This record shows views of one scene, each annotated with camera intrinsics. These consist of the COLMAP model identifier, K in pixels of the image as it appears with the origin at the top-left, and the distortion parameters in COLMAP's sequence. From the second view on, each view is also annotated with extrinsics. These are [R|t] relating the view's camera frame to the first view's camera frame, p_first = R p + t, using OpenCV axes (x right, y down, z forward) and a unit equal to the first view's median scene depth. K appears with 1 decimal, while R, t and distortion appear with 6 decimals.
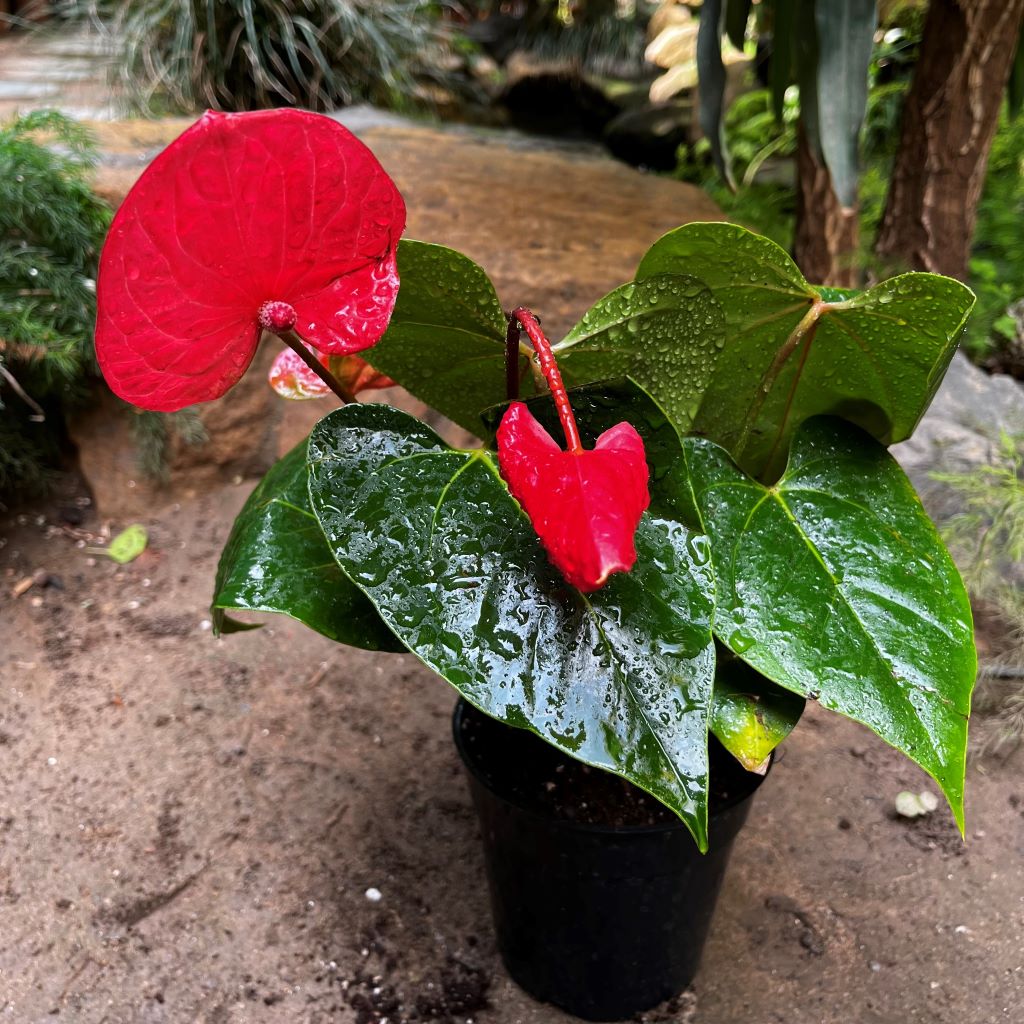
lens RADIAL K [[1036.2, 0, 510.1], [0, 1036.2, 525.4], [0, 0, 1]] dist [0.043287, -0.054545]
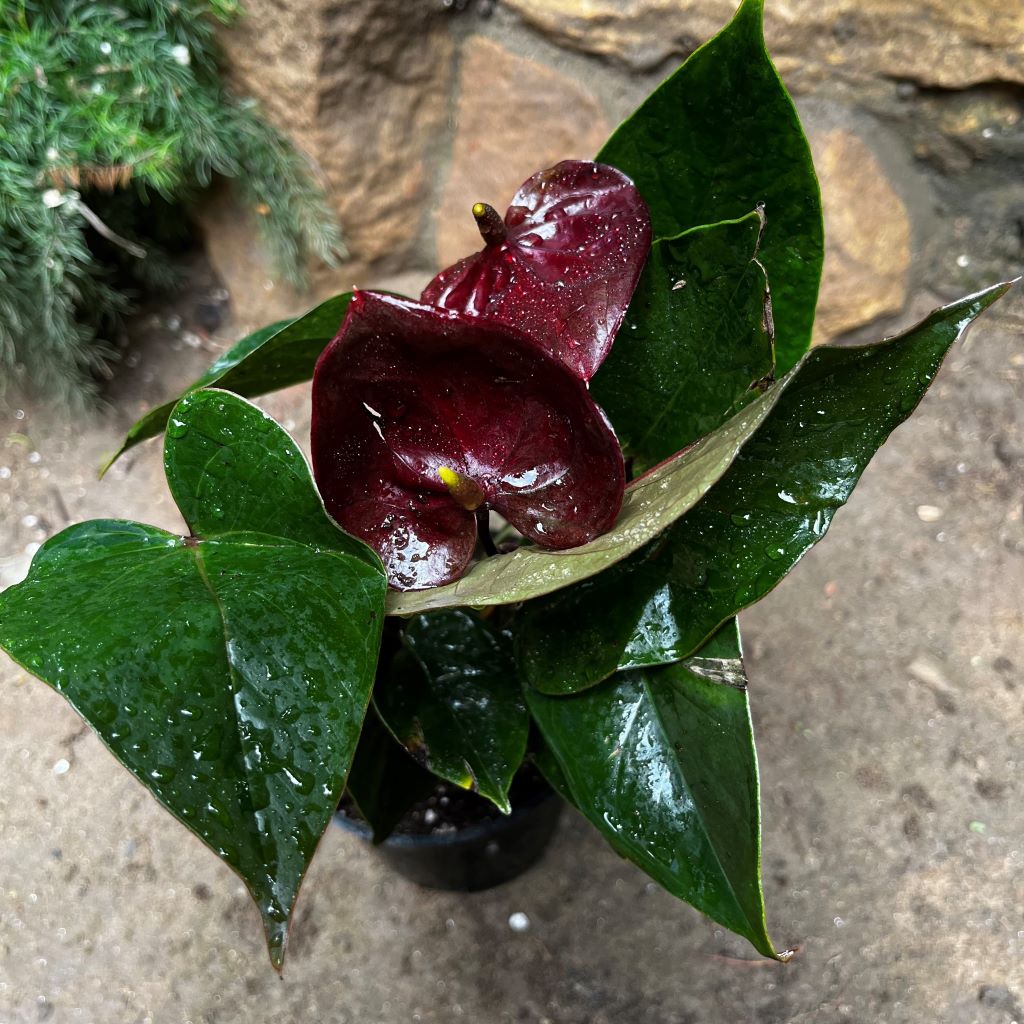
lens RADIAL K [[1036.2, 0, 510.1], [0, 1036.2, 525.4], [0, 0, 1]] dist [0.043287, -0.054545]
pose [[0.977542, 0.089875, -0.190616, 0.003496], [-0.000638, 0.905760, 0.423790, -0.350375], [0.210741, -0.414151, 0.885476, 0.354274]]
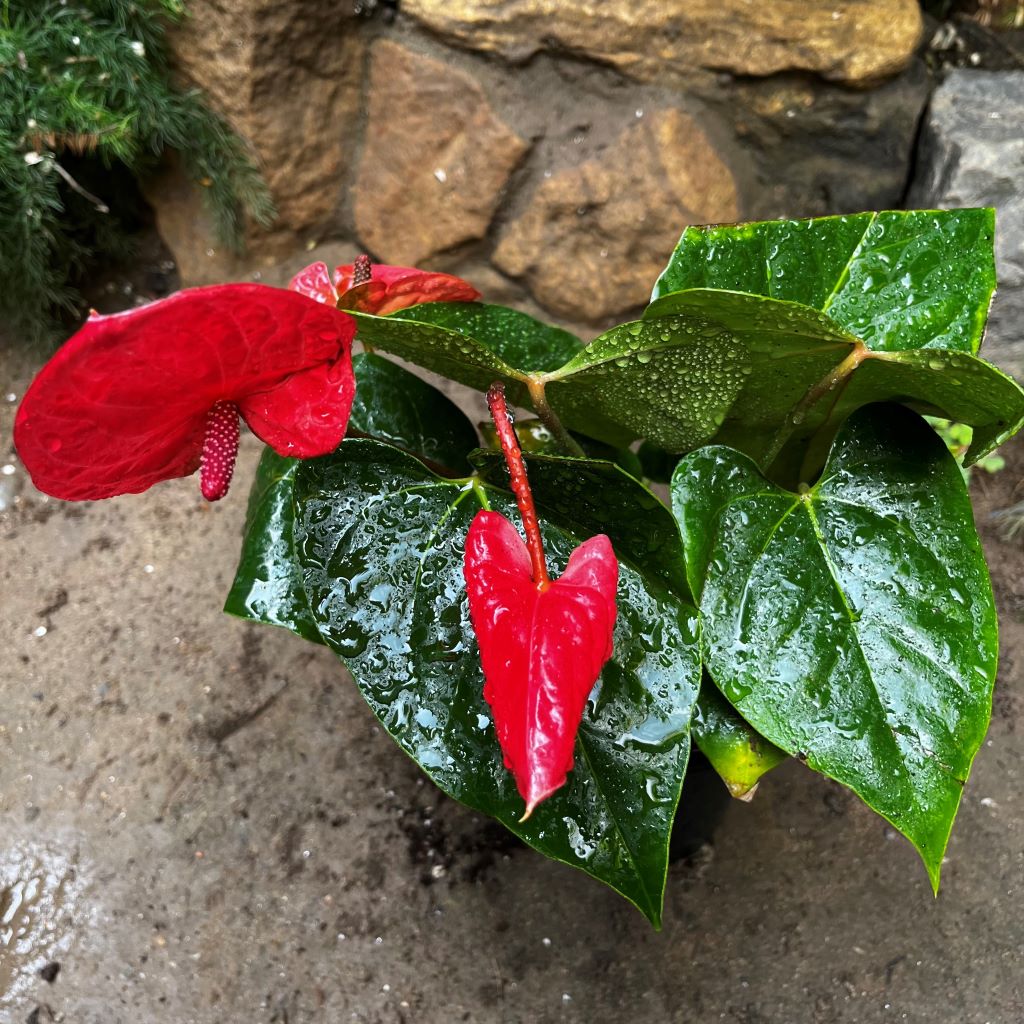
lens RADIAL K [[1030.4, 0, 507.0], [0, 1030.4, 514.2], [0, 0, 1]] dist [0.024196, -0.006516]
pose [[0.990075, 0.049485, -0.131538, 0.083670], [0.001130, 0.933125, 0.359550, -0.254698], [0.140533, -0.356130, 0.923808, 0.086540]]
